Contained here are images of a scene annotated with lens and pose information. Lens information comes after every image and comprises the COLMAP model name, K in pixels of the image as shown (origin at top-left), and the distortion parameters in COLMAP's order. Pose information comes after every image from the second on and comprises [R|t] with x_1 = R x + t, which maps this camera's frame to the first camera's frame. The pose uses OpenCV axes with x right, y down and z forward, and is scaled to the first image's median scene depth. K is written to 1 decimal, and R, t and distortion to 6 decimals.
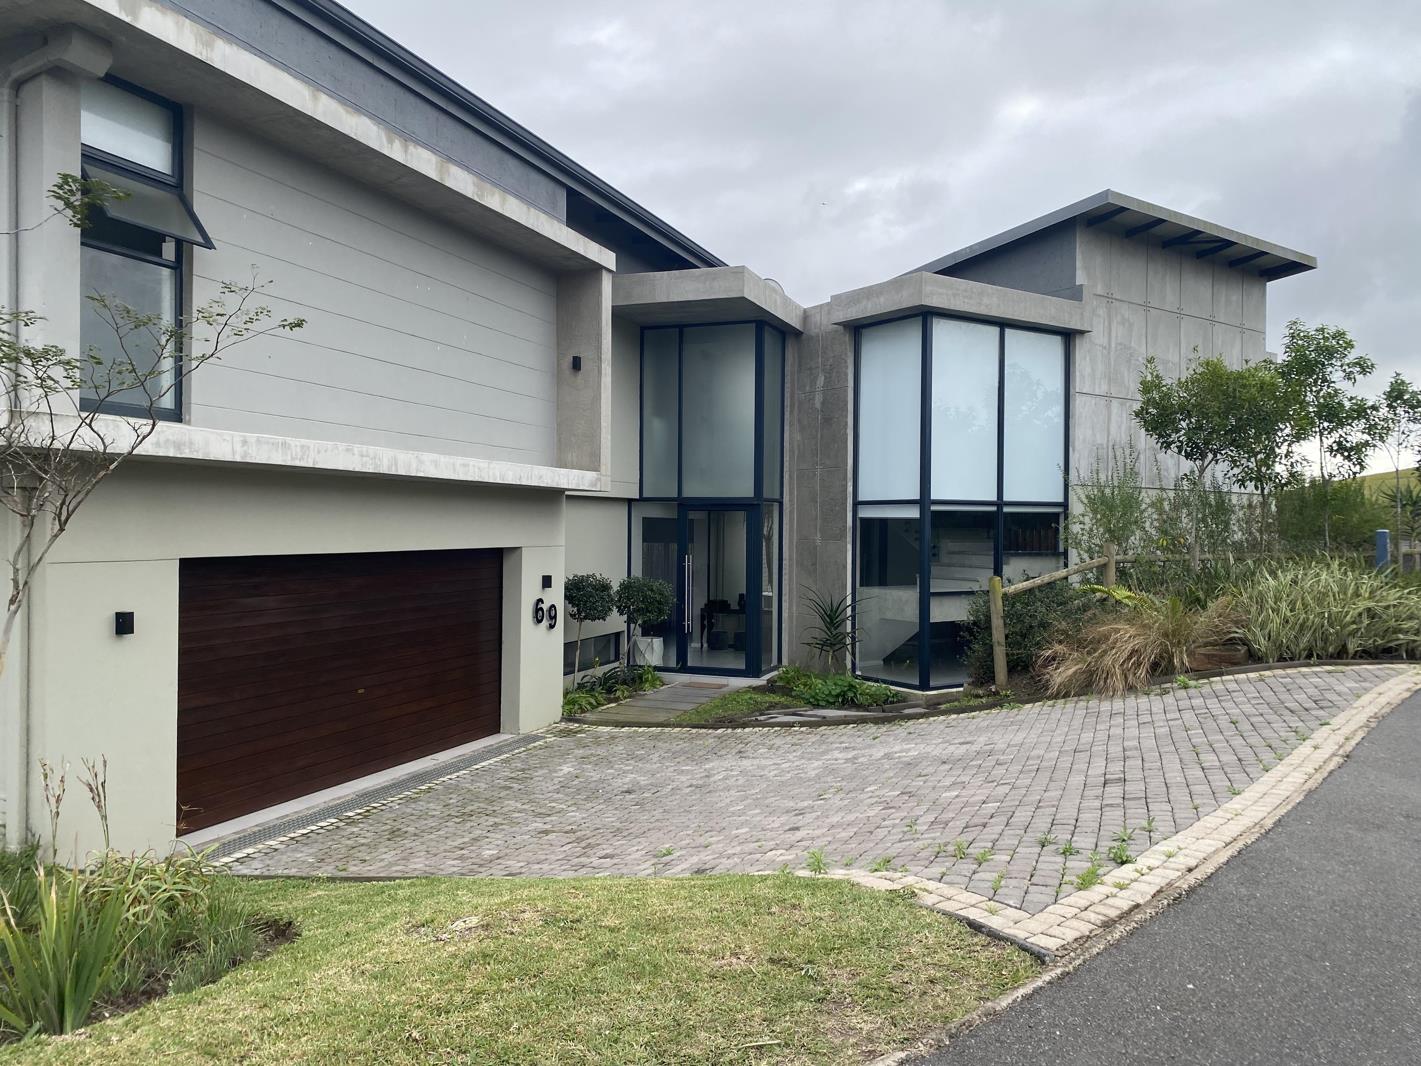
lens RADIAL K [[1044.9, 0, 737.1], [0, 1044.9, 528.2], [0, 0, 1]] dist [-0.001317, -0.004053]
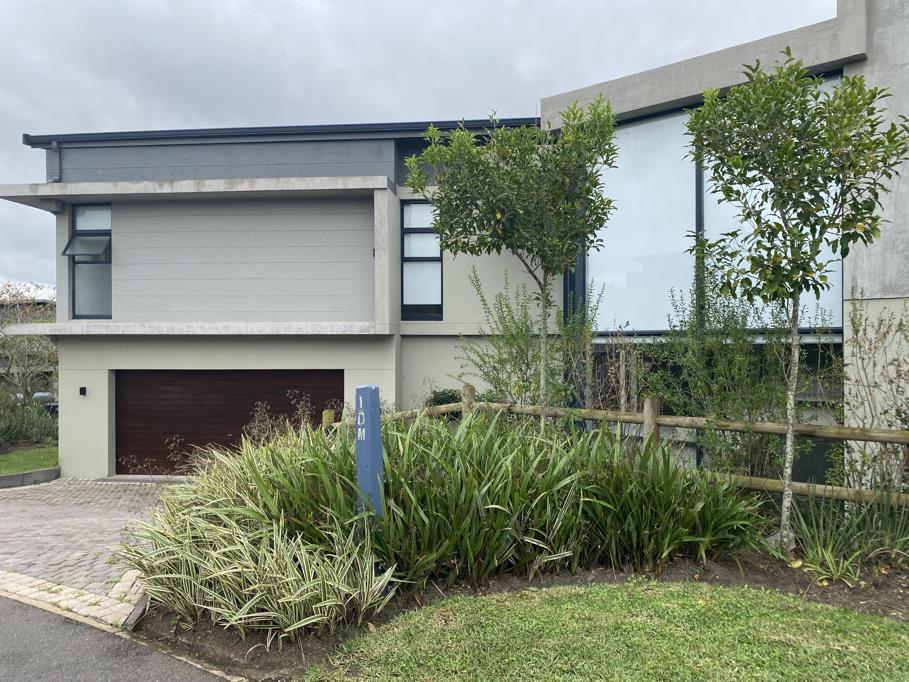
lens RADIAL K [[668.4, 0, 471.5], [0, 668.4, 337.9], [0, 0, 1]] dist [-0.001317, -0.004053]
pose [[0.256413, -0.015520, -0.966443, 1.229621], [0.001784, 0.999877, -0.015584, -0.021417], [0.966566, 0.002272, 0.256409, 1.288658]]
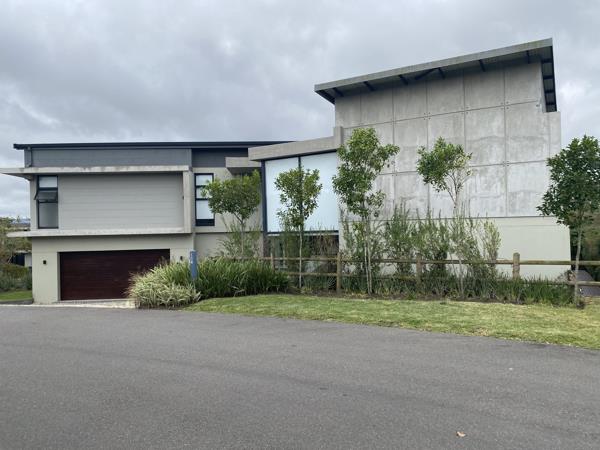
lens RADIAL K [[441.2, 0, 311.3], [0, 441.2, 223.0], [0, 0, 1]] dist [-0.001317, -0.004053]
pose [[0.410501, -0.031134, -0.911328, 2.055576], [0.025278, 0.999421, -0.022757, -0.036558], [0.911510, -0.013695, 0.411051, 1.129017]]
